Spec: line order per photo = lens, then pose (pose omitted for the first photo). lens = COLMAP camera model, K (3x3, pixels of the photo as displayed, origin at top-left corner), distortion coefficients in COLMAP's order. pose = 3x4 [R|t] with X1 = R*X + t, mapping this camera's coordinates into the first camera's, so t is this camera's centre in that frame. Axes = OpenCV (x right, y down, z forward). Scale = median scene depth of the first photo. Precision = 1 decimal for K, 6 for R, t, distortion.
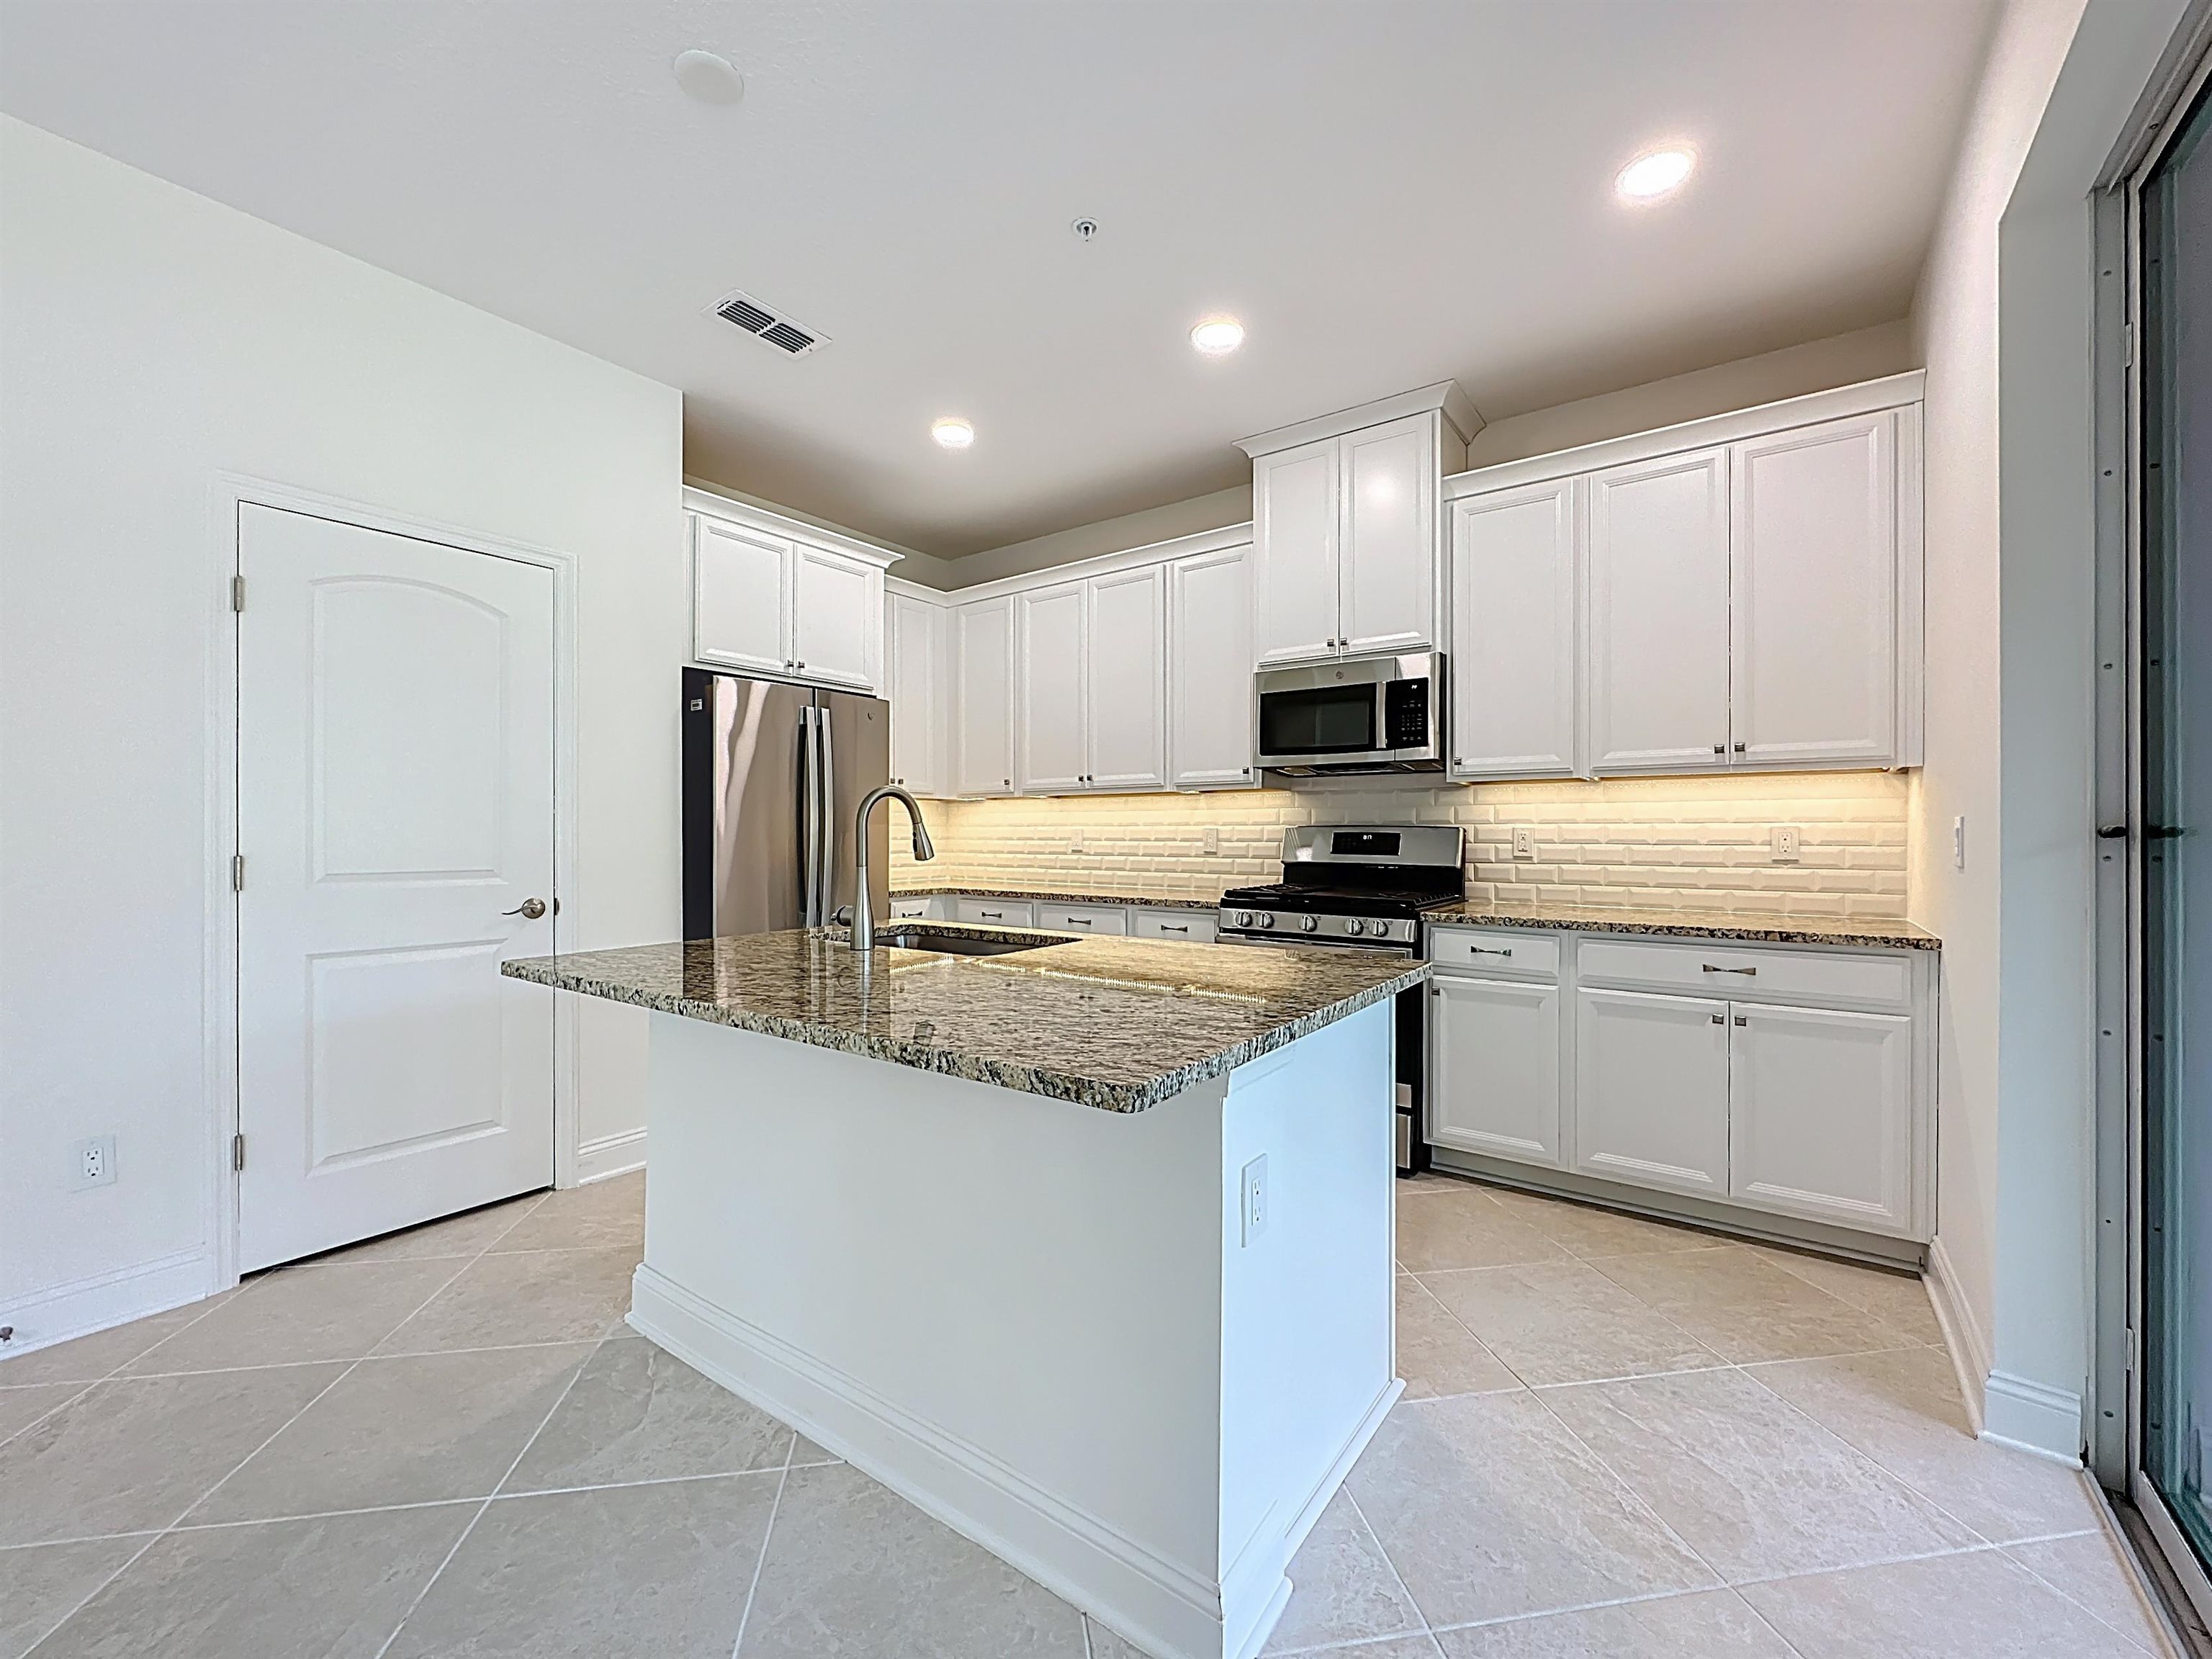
lens RADIAL K [[895.7, 0, 1106.8], [0, 895.7, 831.5], [0, 0, 1]] dist [-0.002048, -0.000130]
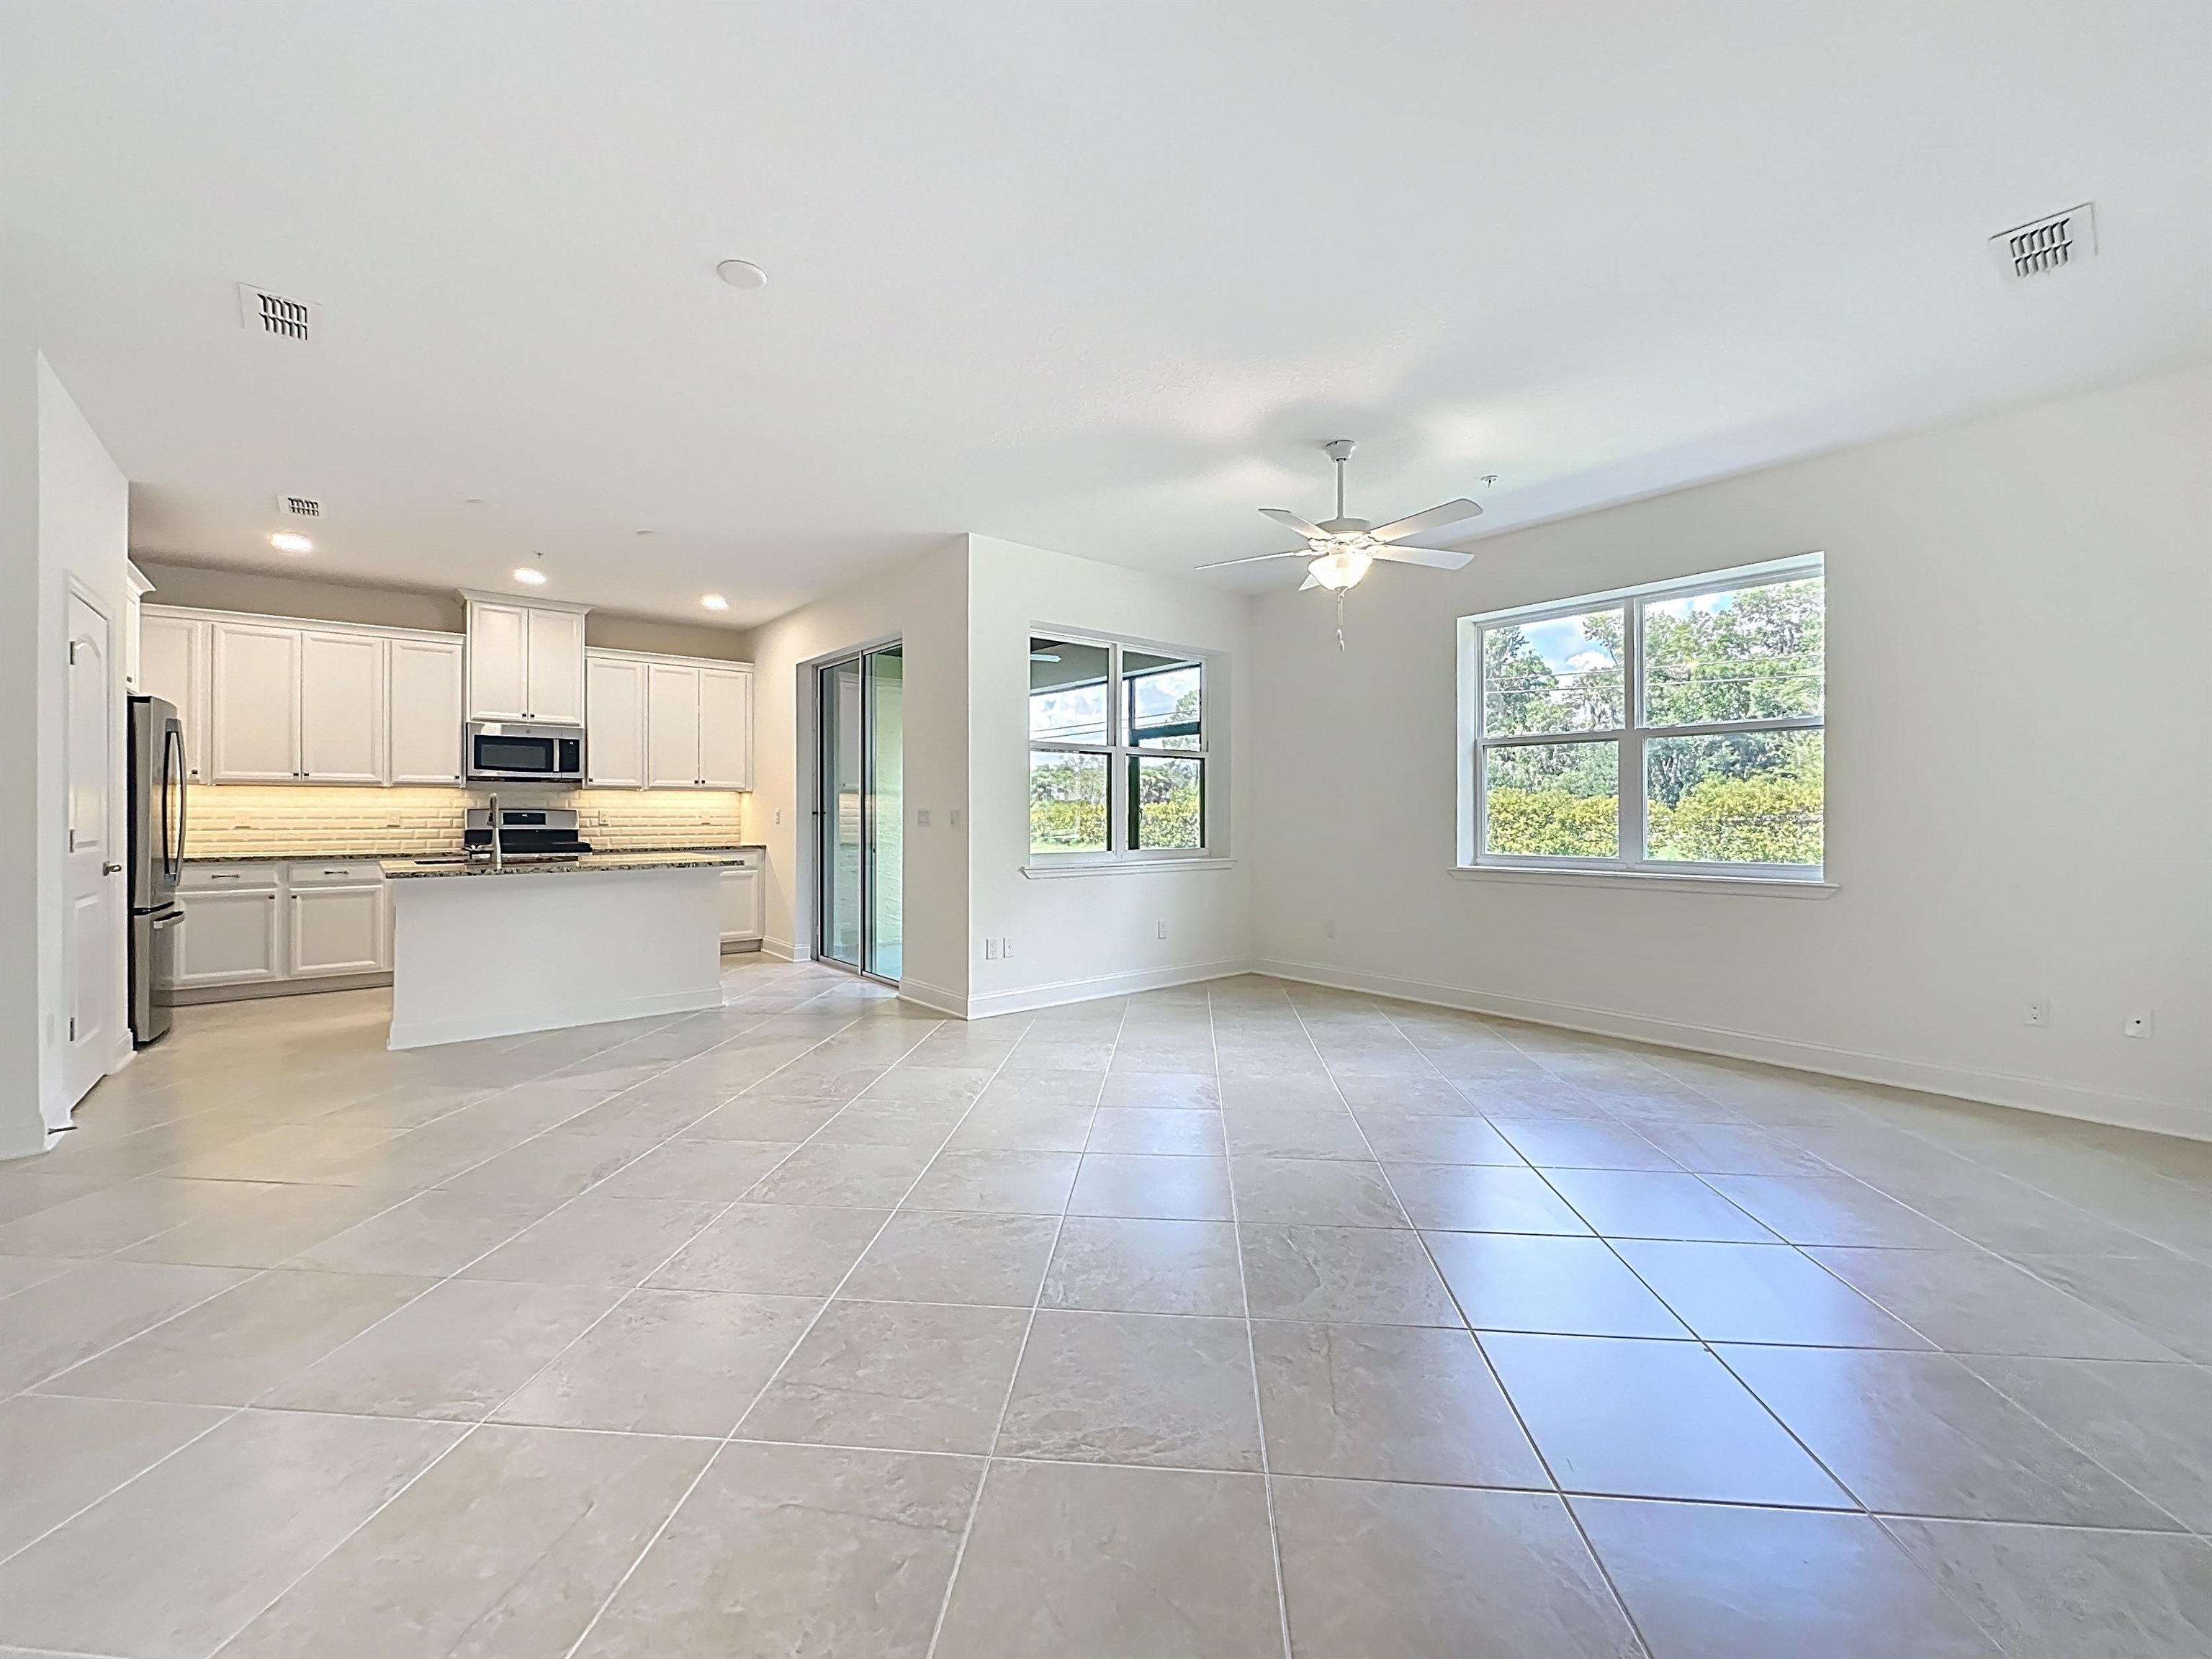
lens RADIAL K [[889.3, 0, 1081.5], [0, 889.3, 806.7], [0, 0, 1]] dist [-0.000412, -0.000153]
pose [[0.251582, 0.006405, 0.967815, -1.263432], [-0.000654, 0.999979, -0.006448, -0.000119], [-0.967836, 0.000989, 0.251581, -0.626645]]
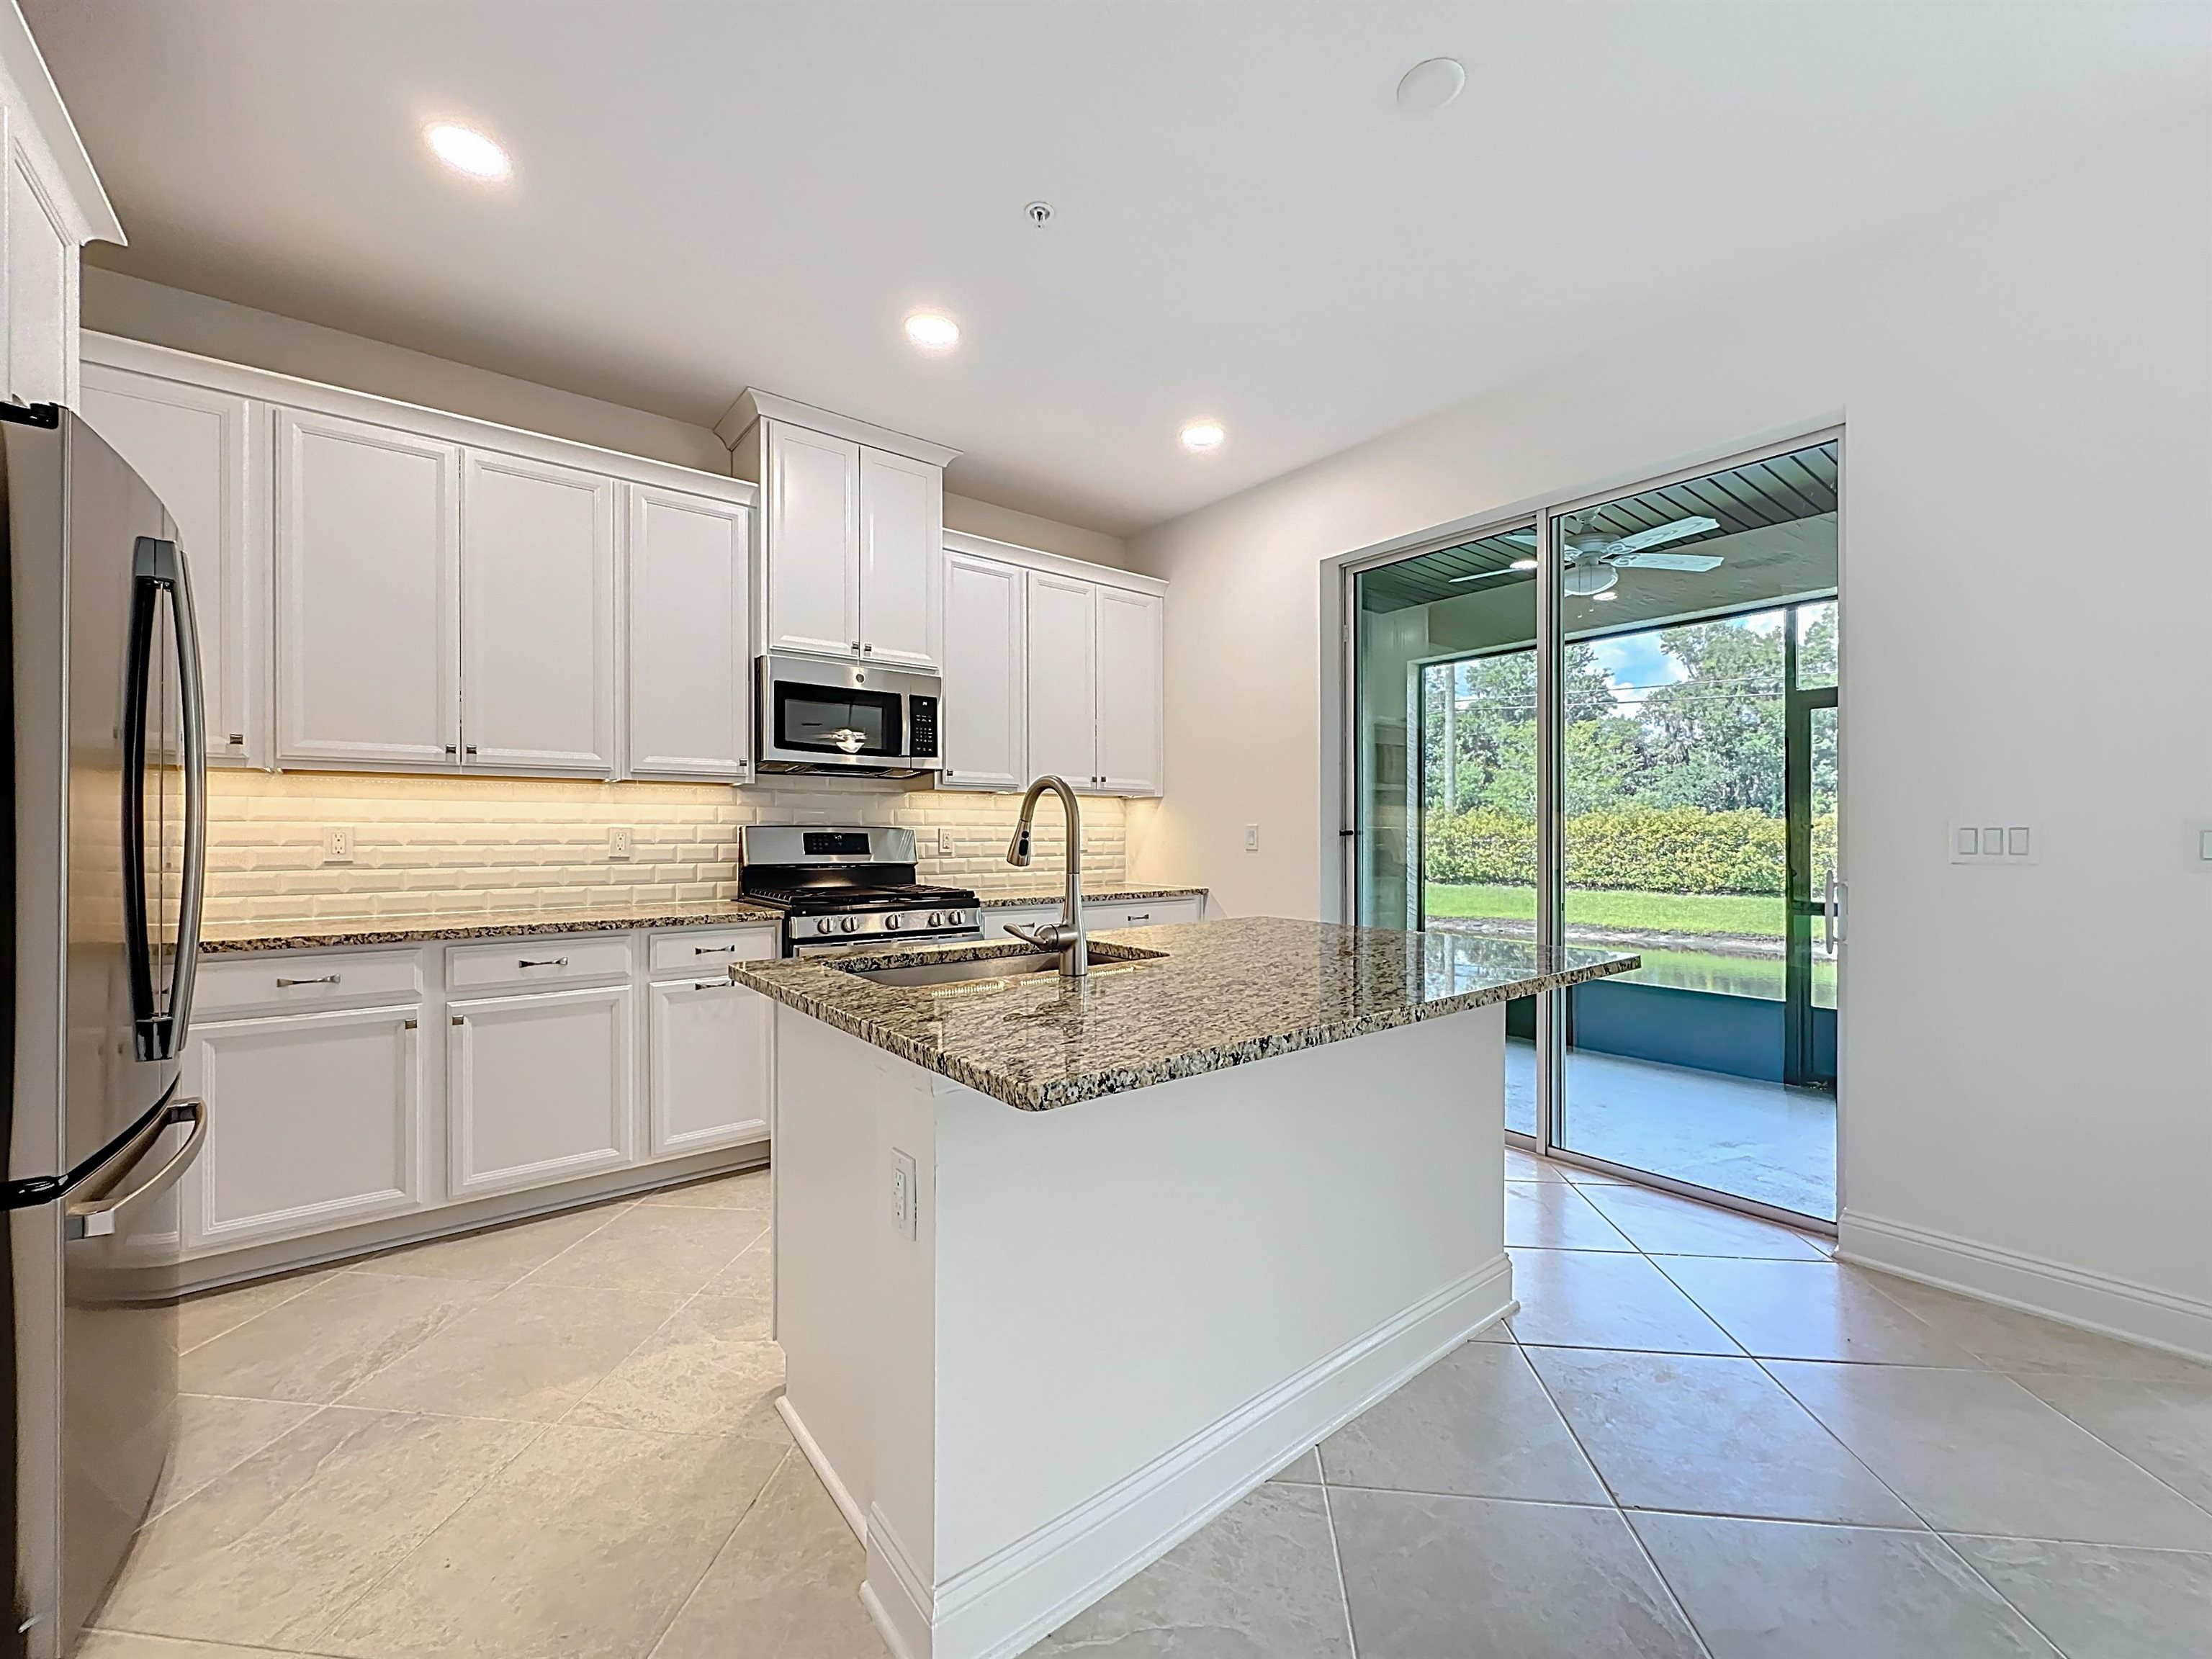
lens RADIAL K [[882.6, 0, 1098.8], [0, 882.6, 834.6], [0, 0, 1]] dist [-0.002695, 0.000075]
pose [[0.274907, -0.001475, 0.961470, -0.616369], [-0.000955, 0.999998, 0.001807, 0.001281], [-0.961470, -0.001415, 0.274905, 0.445402]]
